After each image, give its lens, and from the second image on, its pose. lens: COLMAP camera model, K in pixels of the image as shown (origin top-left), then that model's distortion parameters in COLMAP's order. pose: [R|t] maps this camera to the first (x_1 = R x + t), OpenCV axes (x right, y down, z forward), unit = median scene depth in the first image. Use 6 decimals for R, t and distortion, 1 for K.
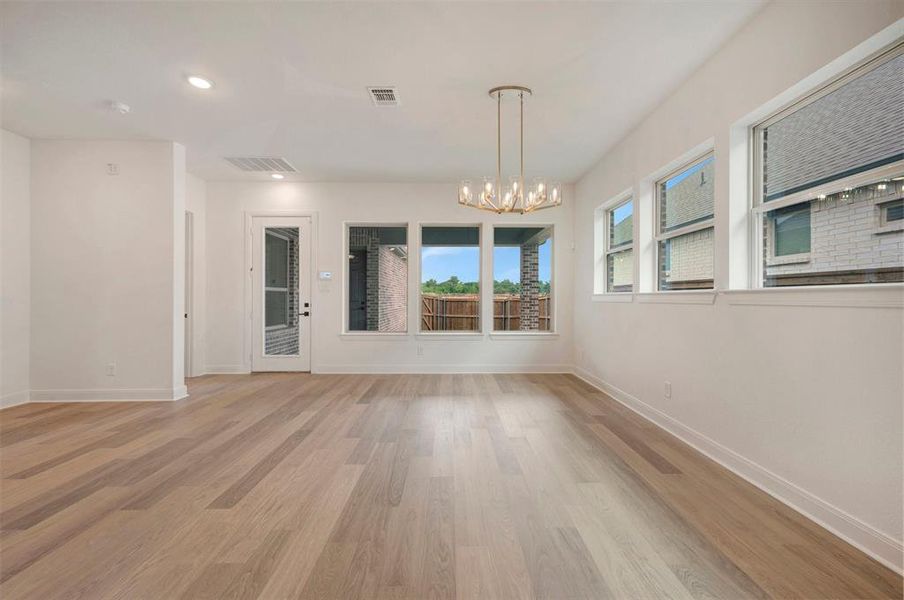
lens RADIAL K [[356.8, 0, 456.3], [0, 356.8, 297.0], [0, 0, 1]] dist [-0.001429, 0.000441]
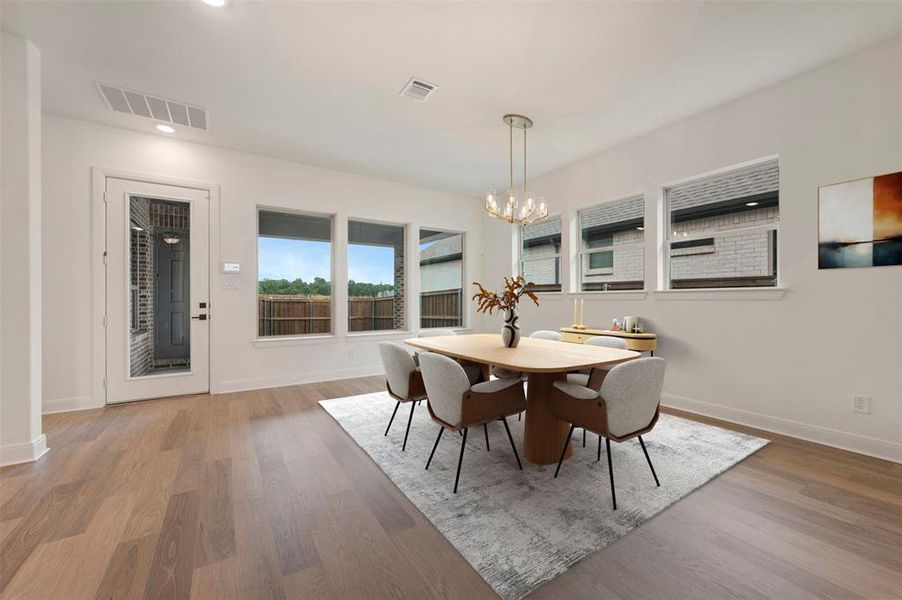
lens RADIAL K [[356.0, 0, 456.9], [0, 356.0, 299.4], [0, 0, 1]] dist [-0.001429, 0.000441]
pose [[0.846414, -0.000687, 0.532525, -0.378026], [-0.001431, 0.999993, 0.003565, 0.006426], [-0.532523, -0.003780, 0.846407, 0.067471]]
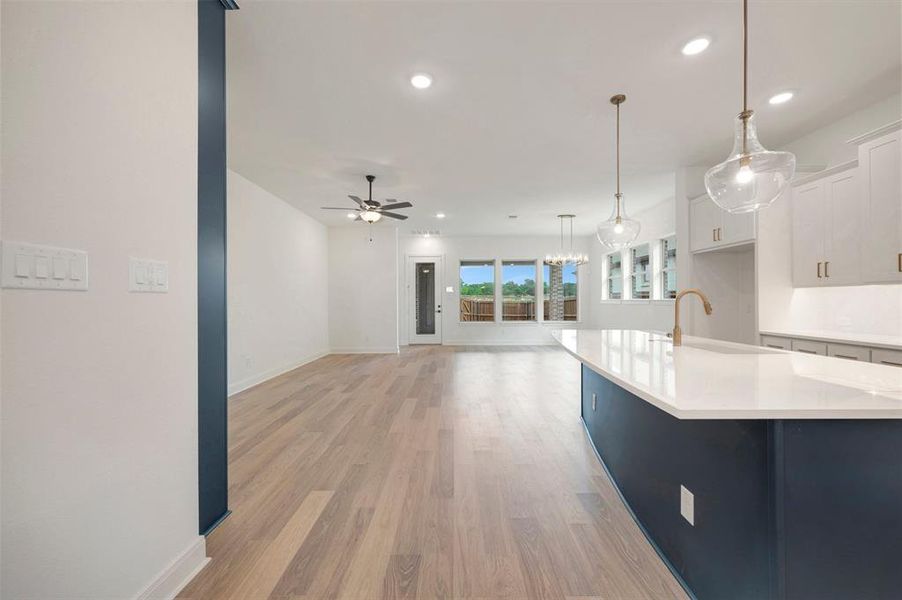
lens RADIAL K [[356.0, 0, 454.8], [0, 356.0, 300.2], [0, 0, 1]] dist [-0.001429, 0.000441]
pose [[0.999877, -0.005296, -0.014777, -0.326957], [0.005362, 0.999976, 0.004418, -0.016742], [0.014753, -0.004497, 0.999881, -0.800600]]
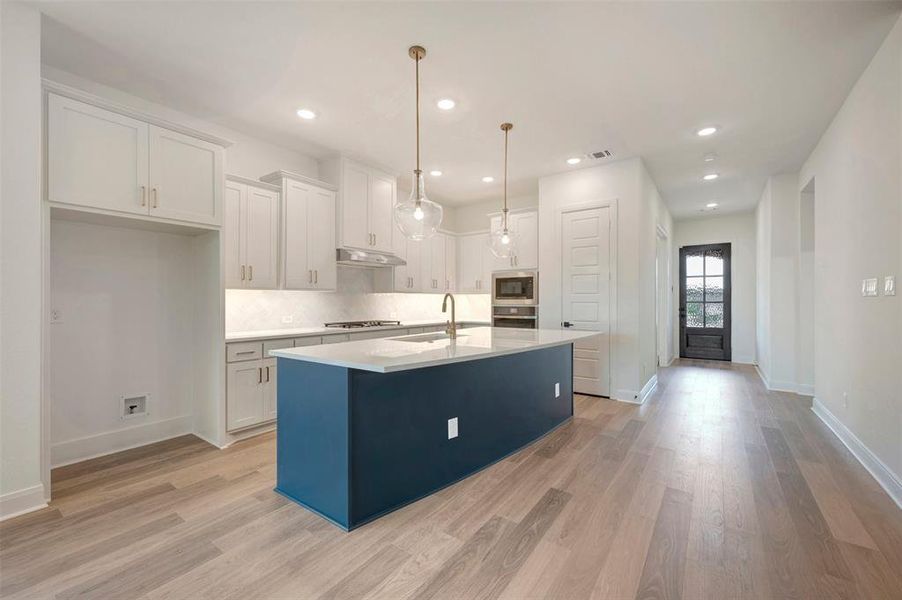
lens RADIAL K [[364.9, 0, 456.9], [0, 364.9, 300.6], [0, 0, 1]] dist [-0.001138, -0.000128]
pose [[-0.807321, 0.000771, 0.590112, -0.393915], [-0.002783, 0.999983, -0.005115, -0.011486], [-0.590106, -0.005772, -0.807305, 0.138528]]
